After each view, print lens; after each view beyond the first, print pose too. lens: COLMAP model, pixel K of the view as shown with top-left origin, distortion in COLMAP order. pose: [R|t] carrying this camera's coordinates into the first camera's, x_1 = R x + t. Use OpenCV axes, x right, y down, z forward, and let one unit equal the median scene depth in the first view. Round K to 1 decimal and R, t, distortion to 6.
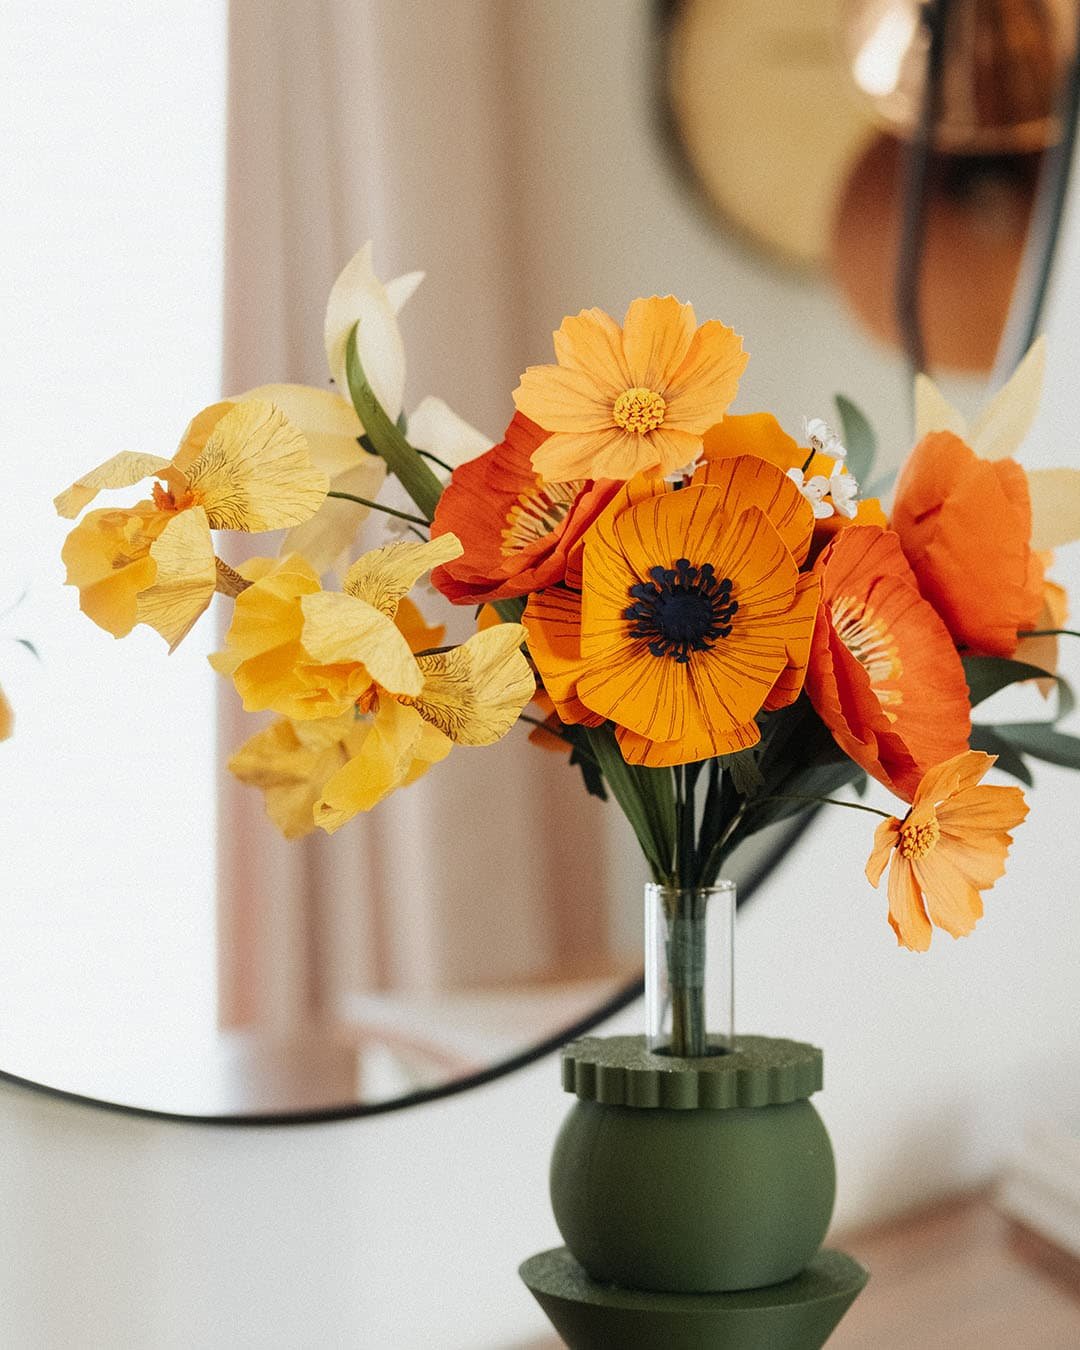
lens RADIAL K [[3742.0, 0, 542.6], [0, 3742.0, 713.5], [0, 0, 1]] dist [0.161625, 1.429257]
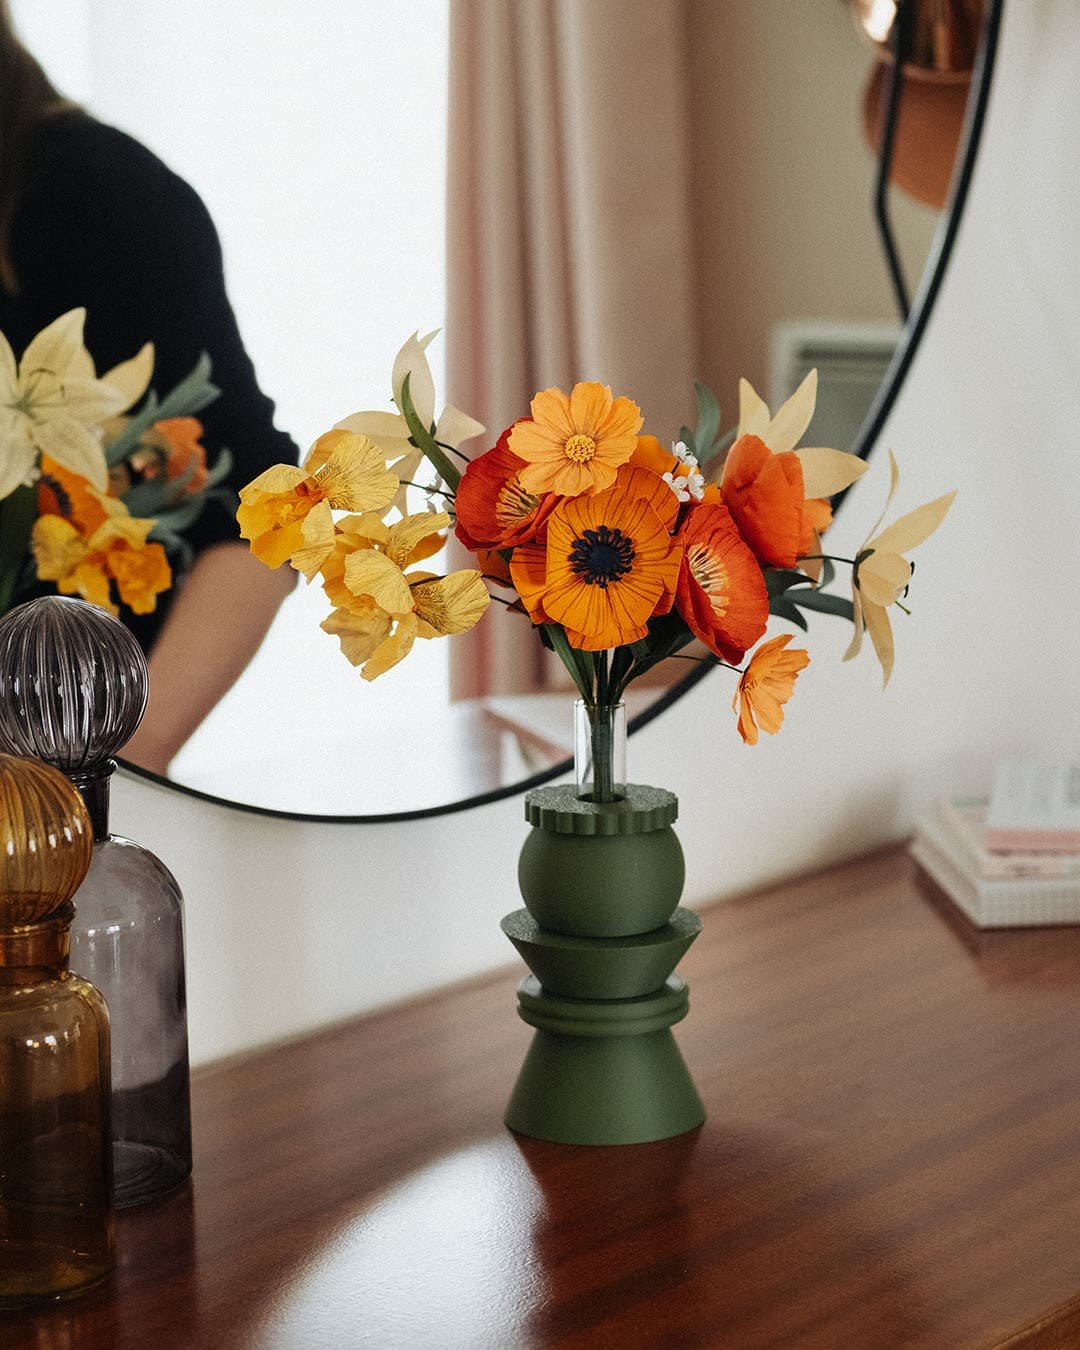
lens RADIAL K [[3742.0, 0, 542.6], [0, 3742.0, 713.5], [0, 0, 1]] dist [0.161625, 1.429257]
pose [[0.998925, -0.004353, 0.046156, -0.070879], [-0.001711, 0.991442, 0.130534, -0.181415], [-0.046329, -0.130473, 0.990369, -0.723427]]
